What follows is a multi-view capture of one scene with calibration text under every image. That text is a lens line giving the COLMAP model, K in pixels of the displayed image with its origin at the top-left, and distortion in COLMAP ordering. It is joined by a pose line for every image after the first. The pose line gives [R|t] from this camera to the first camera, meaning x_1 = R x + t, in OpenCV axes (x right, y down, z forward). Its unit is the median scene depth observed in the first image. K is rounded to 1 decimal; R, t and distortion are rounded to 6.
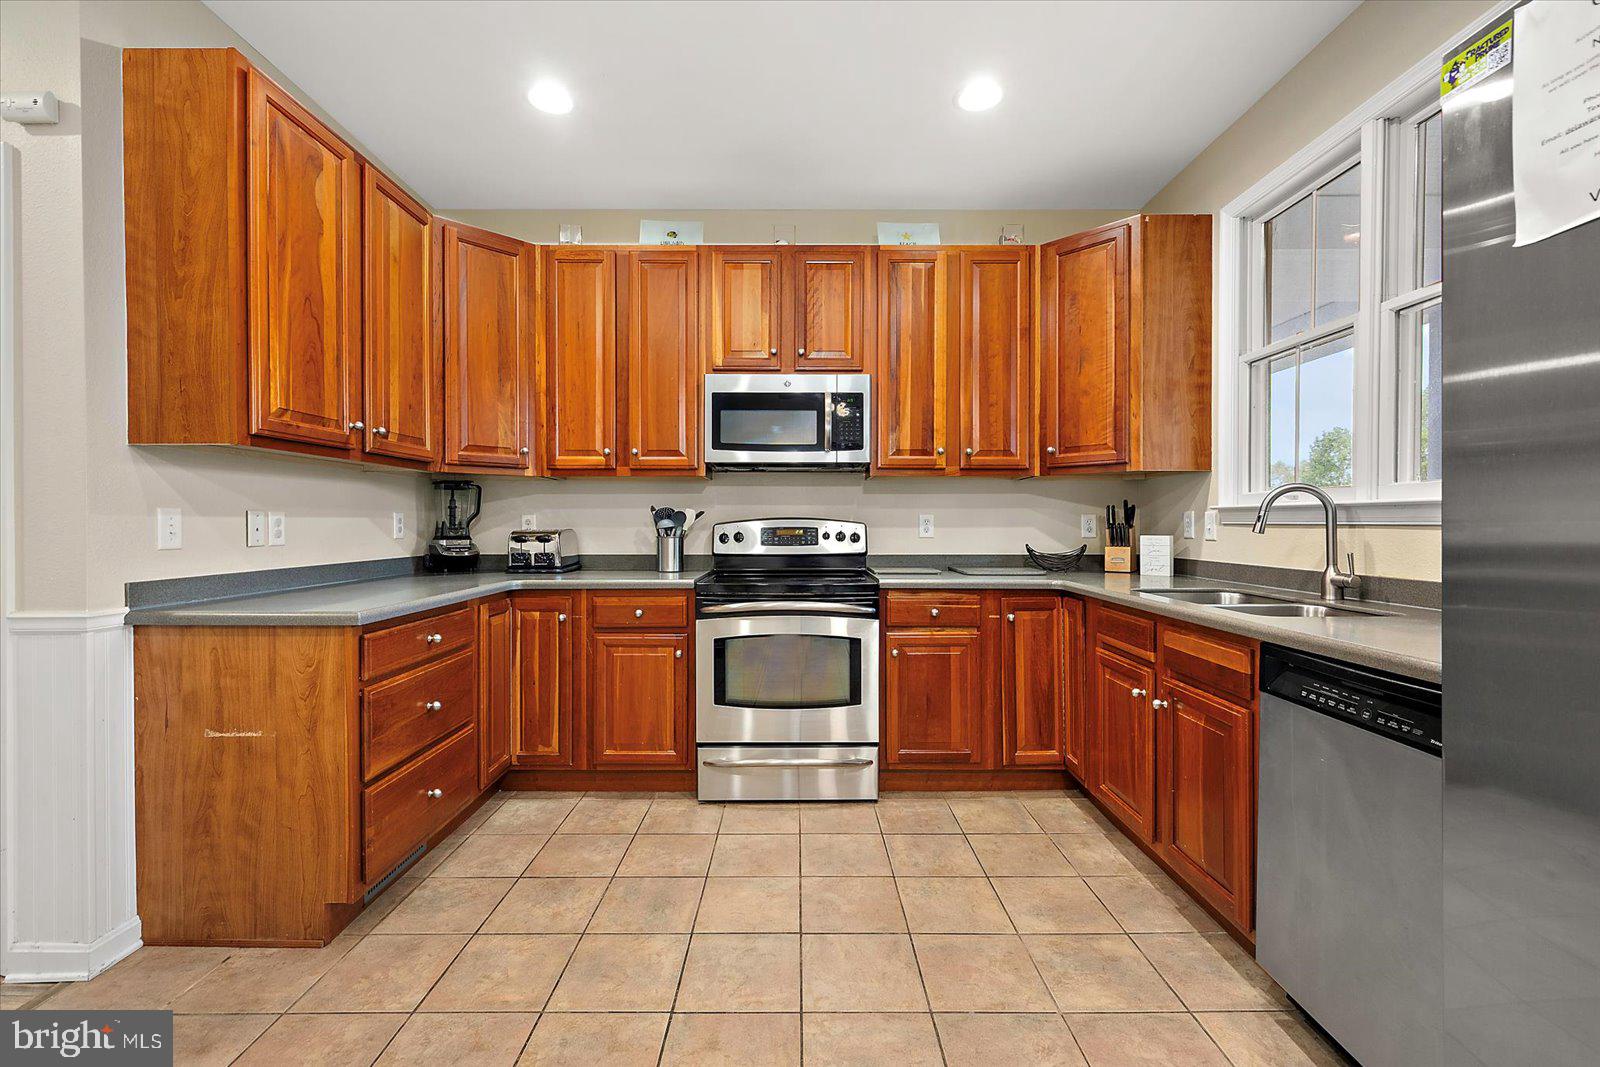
lens RADIAL K [[691.8, 0, 800.0], [0, 691.8, 533.5], [0, 0, 1]] dist [-0.002771, 0.000019]
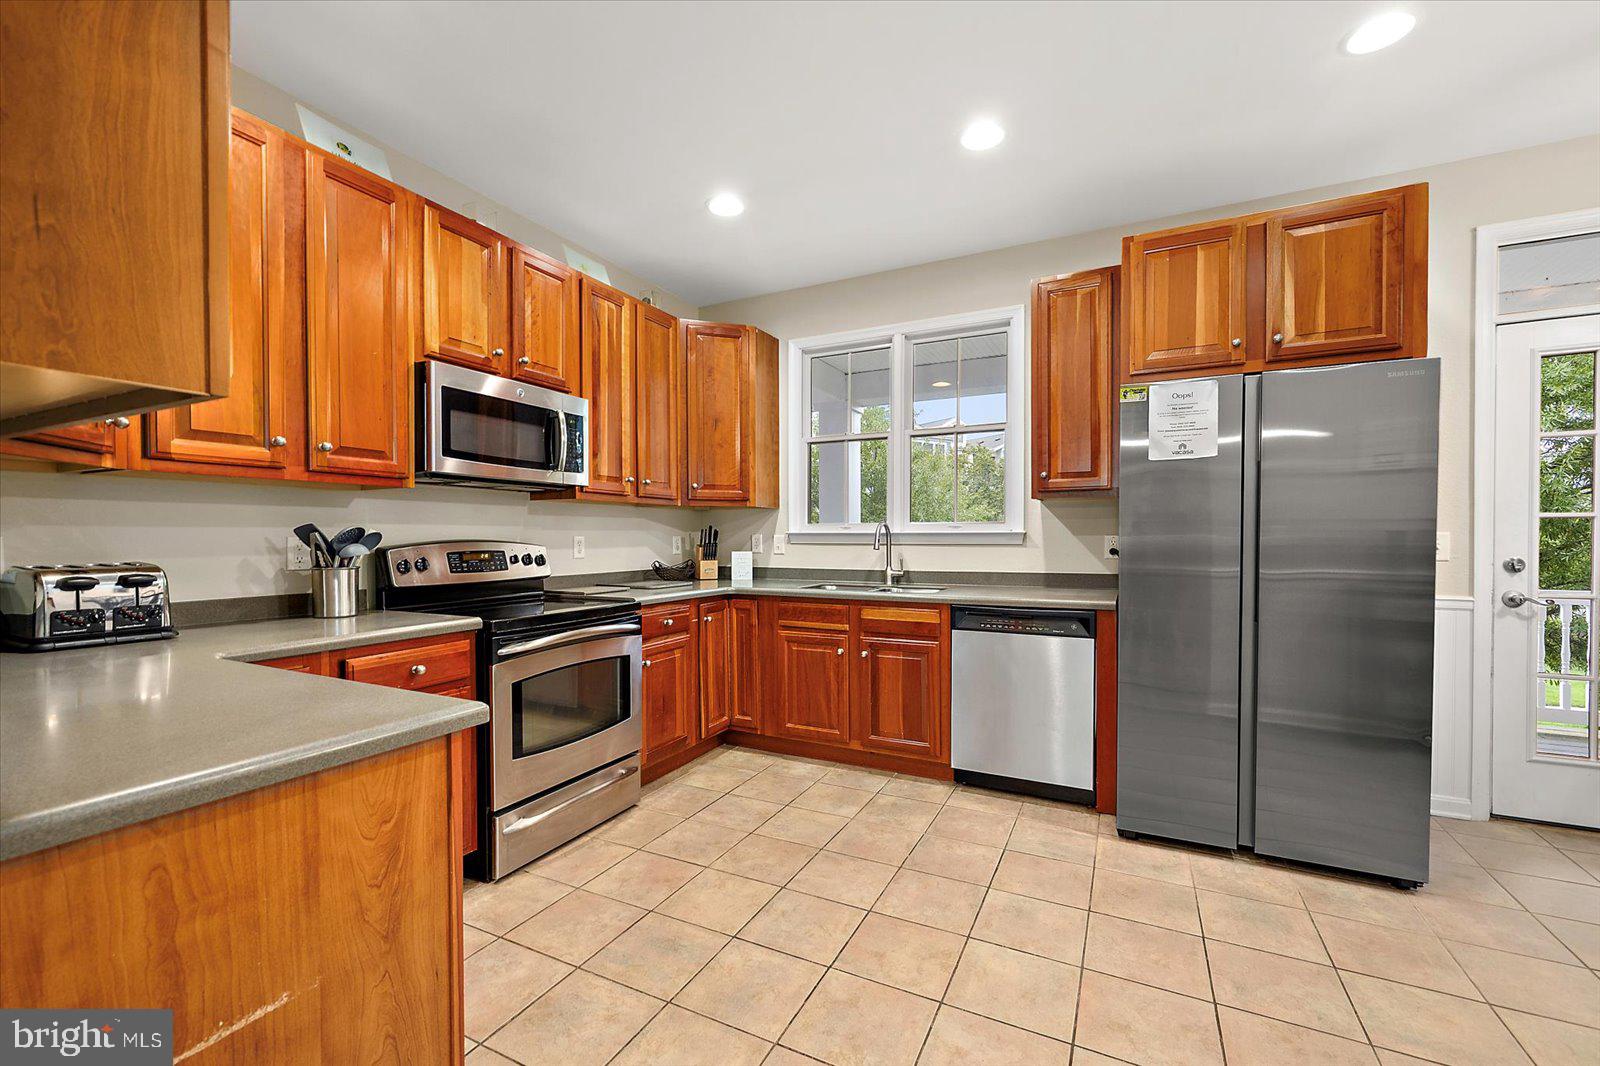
lens RADIAL K [[659.1, 0, 802.2], [0, 659.1, 549.5], [0, 0, 1]] dist [0.006635, 0.000107]
pose [[0.446062, -0.018324, 0.894814, -0.684534], [0.015129, 0.999802, 0.012932, -0.018365], [-0.894874, 0.007769, 0.446251, 0.306060]]
